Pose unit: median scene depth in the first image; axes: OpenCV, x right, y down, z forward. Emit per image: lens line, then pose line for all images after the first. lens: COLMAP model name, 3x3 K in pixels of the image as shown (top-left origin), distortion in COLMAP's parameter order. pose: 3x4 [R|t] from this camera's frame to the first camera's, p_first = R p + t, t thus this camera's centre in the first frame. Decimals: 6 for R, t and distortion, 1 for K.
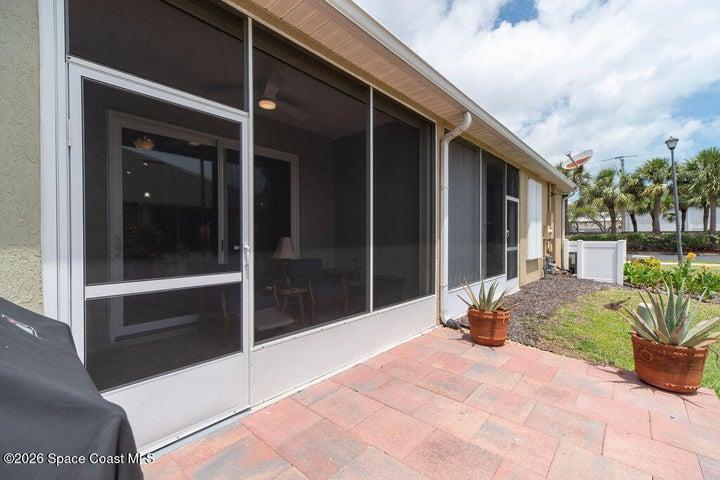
lens RADIAL K [[312.3, 0, 359.9], [0, 312.3, 238.5], [0, 0, 1]] dist [0.008034, -0.000069]
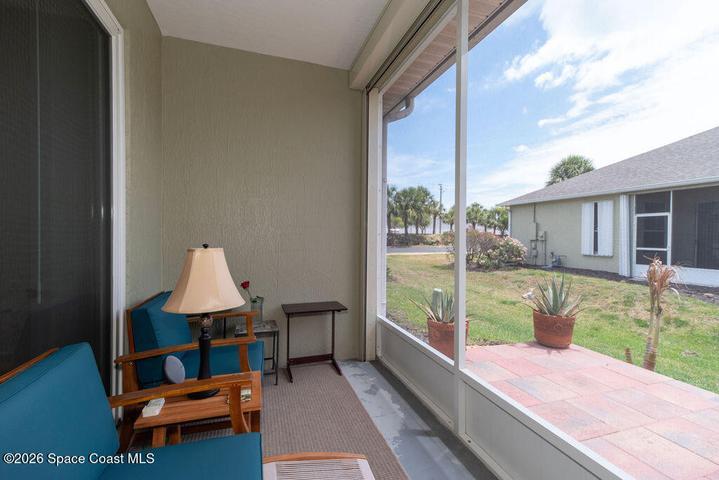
lens RADIAL K [[311.8, 0, 359.4], [0, 311.8, 238.5], [0, 0, 1]] dist [0.008034, -0.000069]
pose [[0.503637, -0.004493, 0.863904, -0.691708], [-0.007541, 0.999926, 0.009596, -0.028586], [-0.863883, -0.011348, 0.503565, 0.996577]]
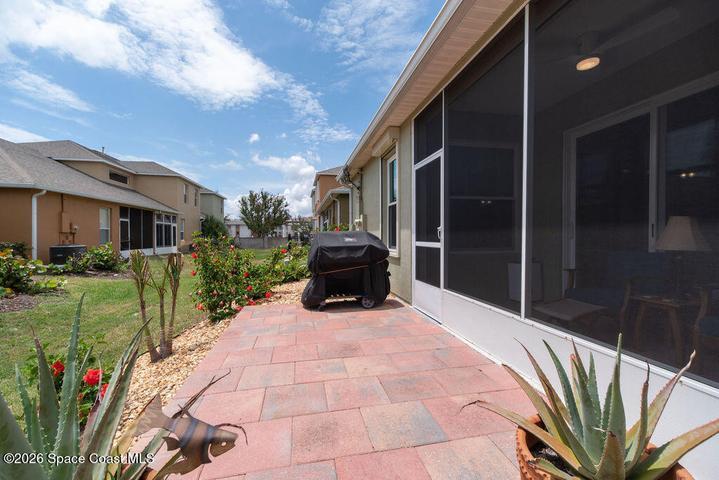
lens RADIAL K [[311.8, 0, 359.4], [0, 311.8, 238.5], [0, 0, 1]] dist [0.008034, -0.000069]
pose [[-0.609900, 0.010947, -0.792403, 0.978648], [0.000720, 0.999912, 0.013259, 0.047419], [0.792478, 0.007516, -0.609854, 1.317456]]
